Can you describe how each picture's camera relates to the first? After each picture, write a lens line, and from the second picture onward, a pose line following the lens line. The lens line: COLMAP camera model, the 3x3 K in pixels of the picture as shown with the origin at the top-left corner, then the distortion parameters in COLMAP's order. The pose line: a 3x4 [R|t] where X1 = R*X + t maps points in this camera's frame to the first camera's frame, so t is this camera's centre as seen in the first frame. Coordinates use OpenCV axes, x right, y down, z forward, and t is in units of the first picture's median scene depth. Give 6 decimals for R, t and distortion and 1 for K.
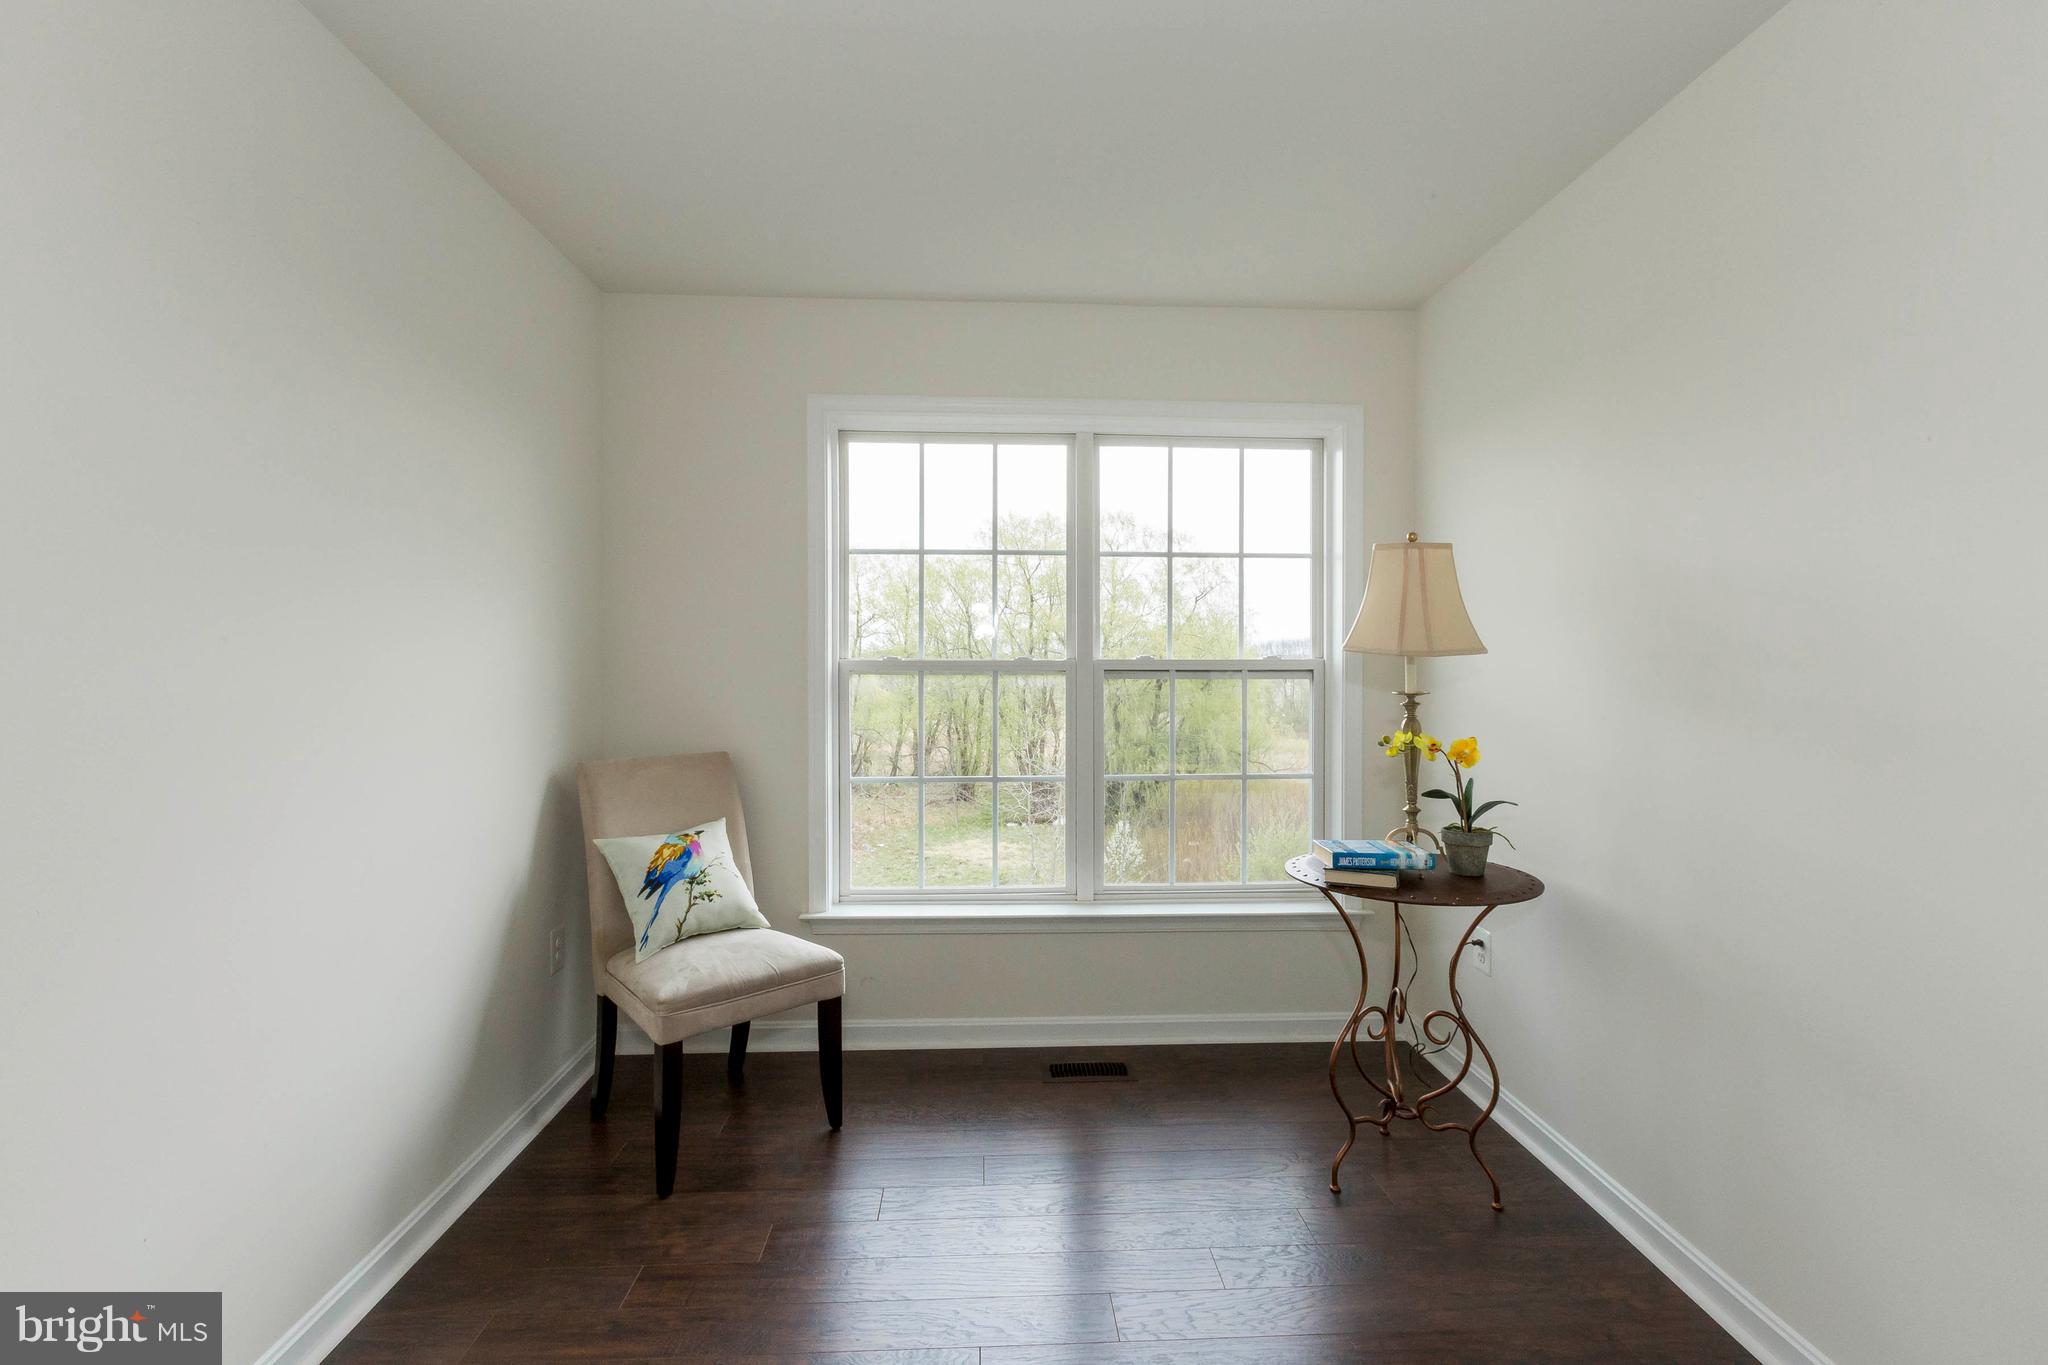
lens RADIAL K [[911.9, 0, 1024.0], [0, 911.9, 682.5], [0, 0, 1]] dist [-0.000858, -0.001120]
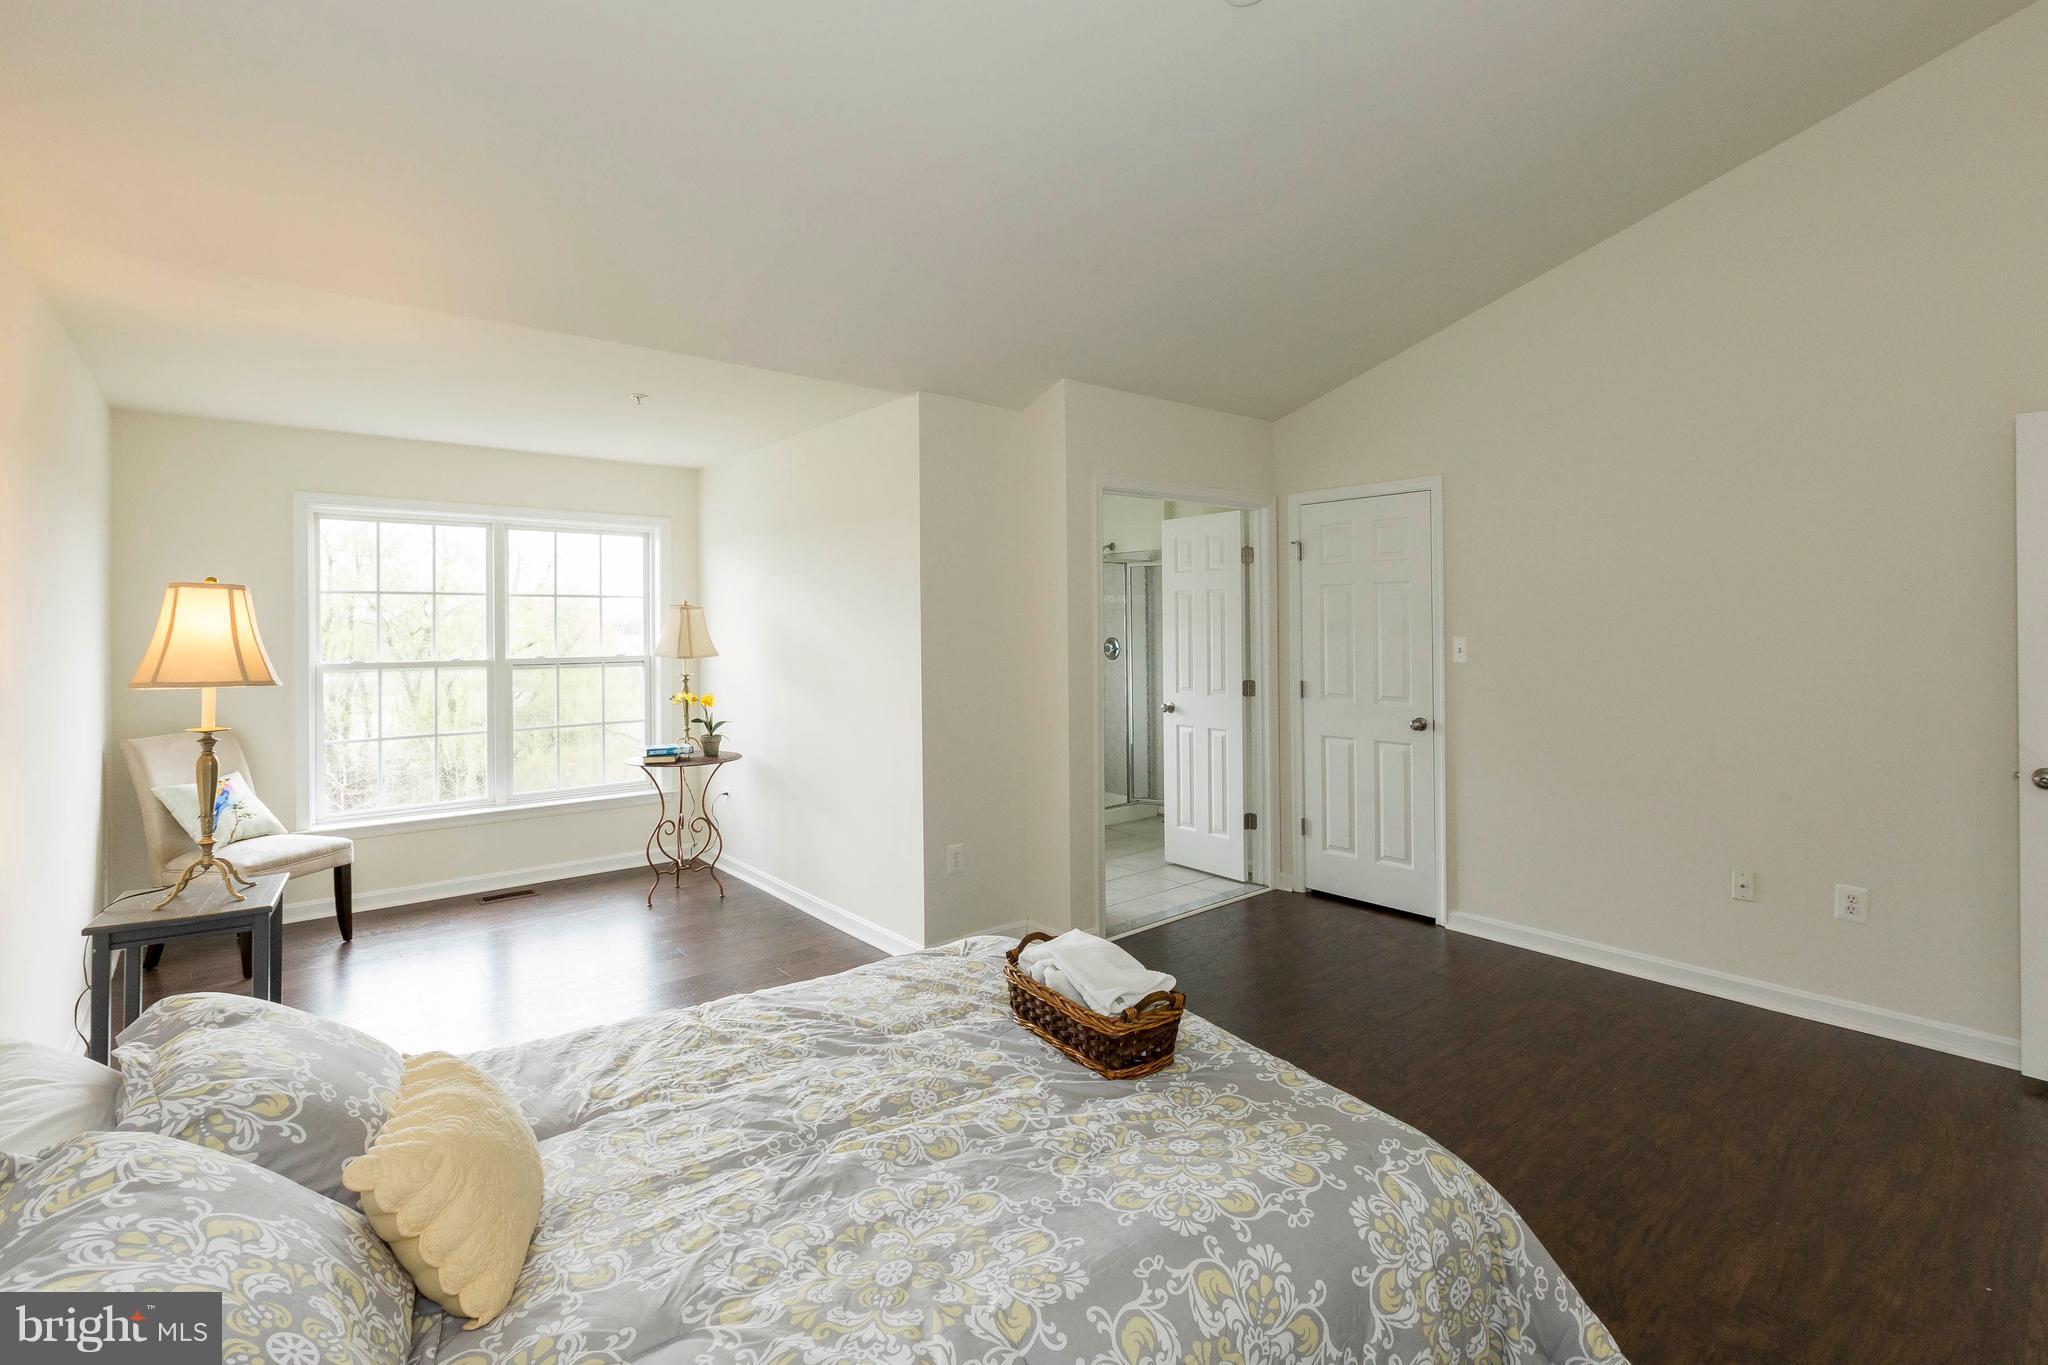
lens RADIAL K [[882.9, 0, 1025.1], [0, 882.9, 626.4], [0, 0, 1]] dist [-0.000072, -0.000179]
pose [[0.777234, -0.001888, 0.629209, -0.235126], [0.019049, 0.999608, -0.020531, -0.039679], [-0.628923, 0.027943, 0.776965, -1.000526]]
